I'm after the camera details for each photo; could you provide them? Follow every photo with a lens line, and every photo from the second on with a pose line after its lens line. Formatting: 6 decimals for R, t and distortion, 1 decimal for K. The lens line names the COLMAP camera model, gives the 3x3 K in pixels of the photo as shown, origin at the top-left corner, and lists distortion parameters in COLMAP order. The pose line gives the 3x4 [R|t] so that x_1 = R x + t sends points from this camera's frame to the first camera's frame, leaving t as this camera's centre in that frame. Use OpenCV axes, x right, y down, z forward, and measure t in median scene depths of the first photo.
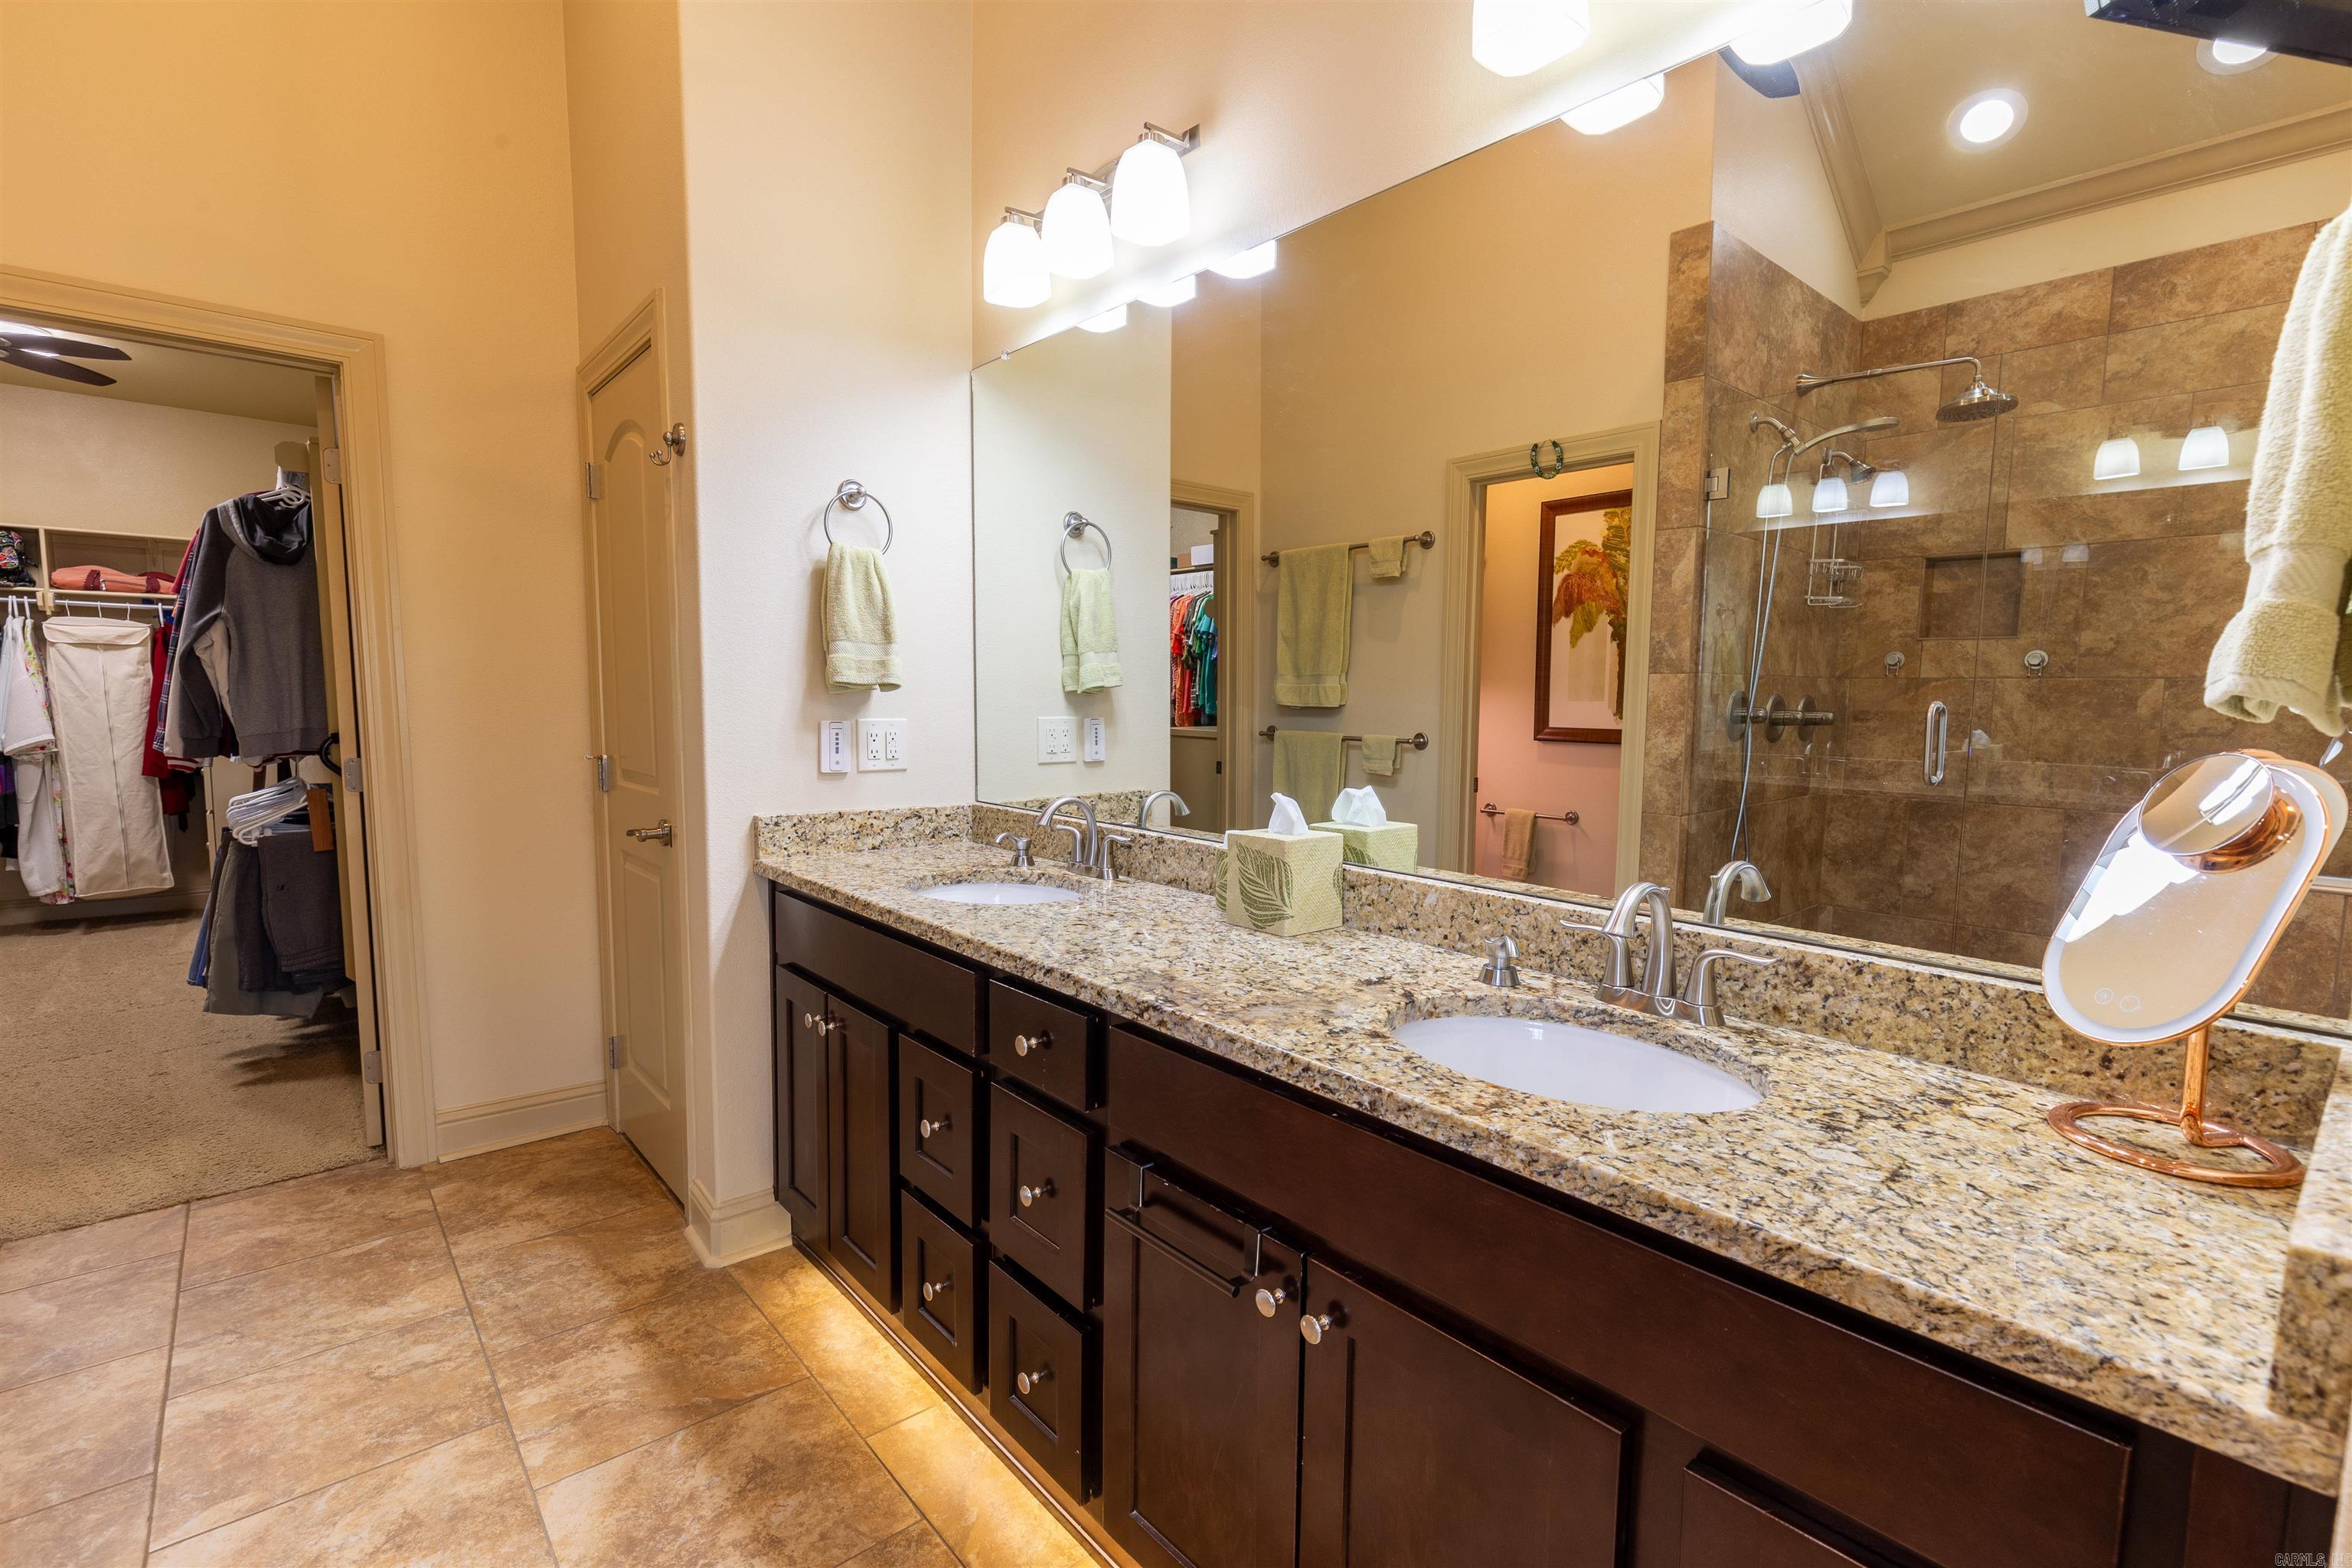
lens RADIAL K [[1064.6, 0, 1192.3], [0, 1064.6, 791.7], [0, 0, 1]] dist [0.006723, -0.000660]
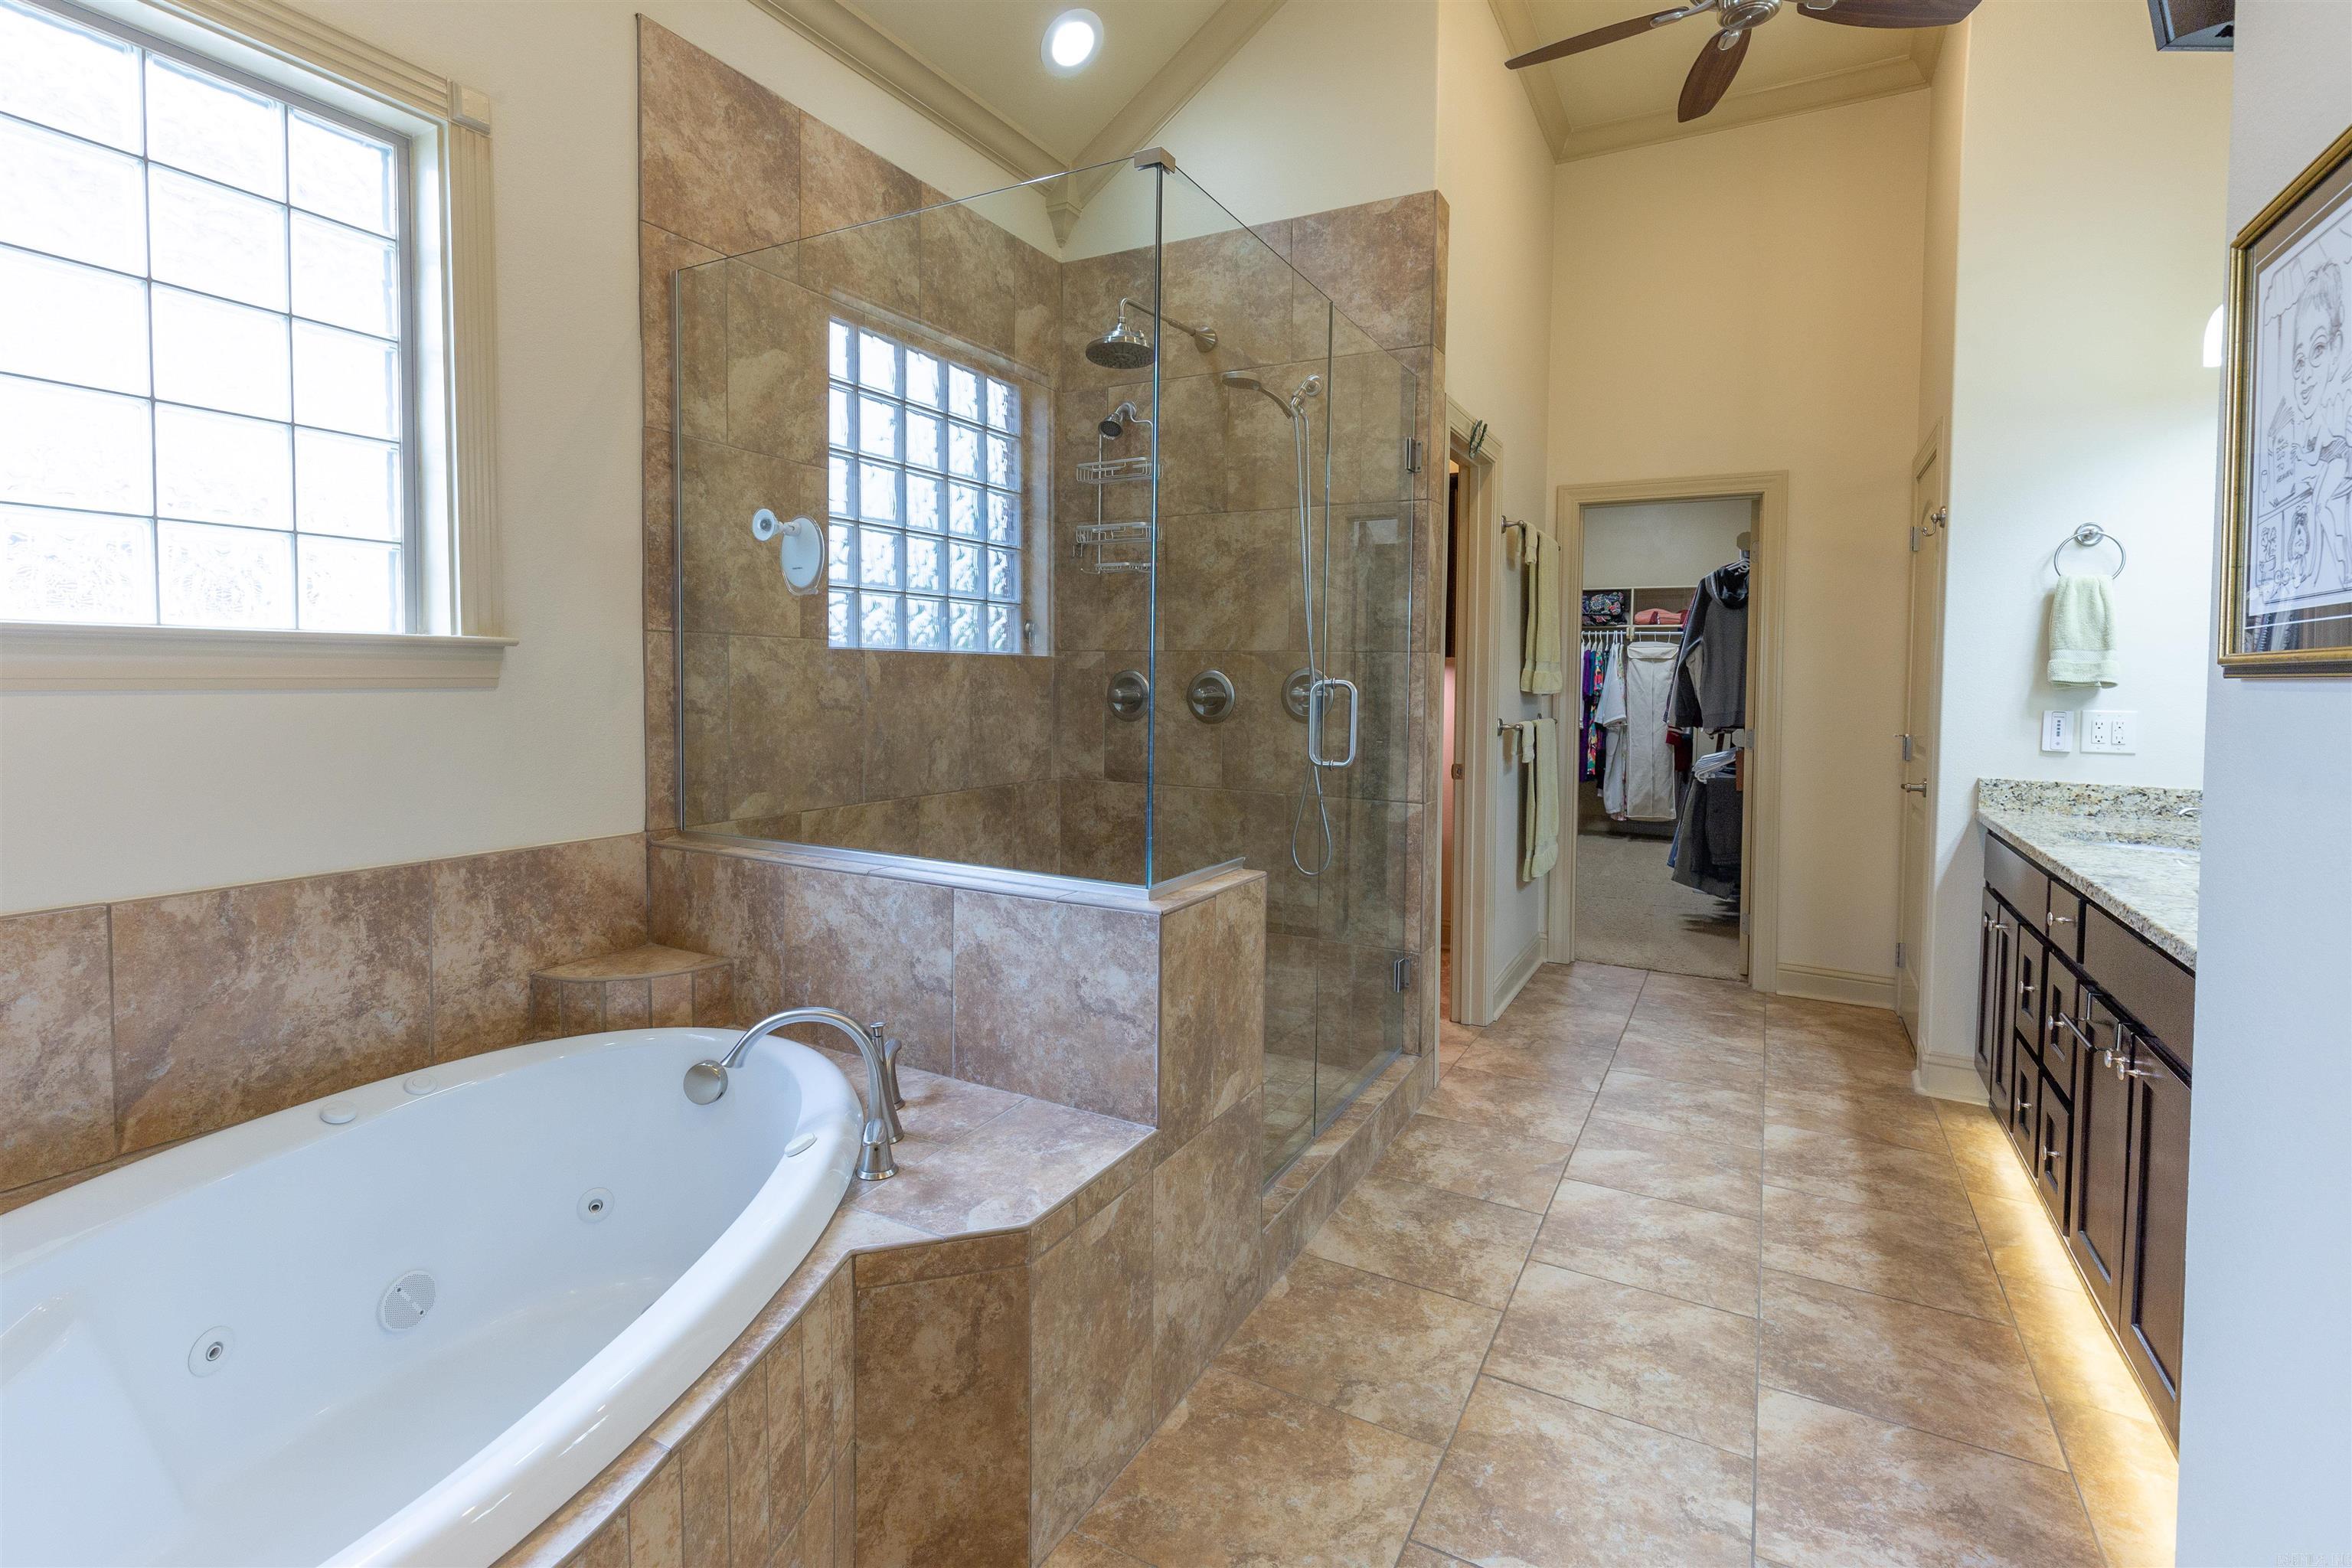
lens RADIAL K [[1095.7, 0, 1174.1], [0, 1095.7, 717.7], [0, 0, 1]] dist [0.006006, -0.000976]
pose [[0.348410, 0.028874, -0.936897, 0.530428], [-0.094324, 0.995532, -0.004396, 0.047316], [0.932584, 0.089903, 0.349577, -0.452989]]
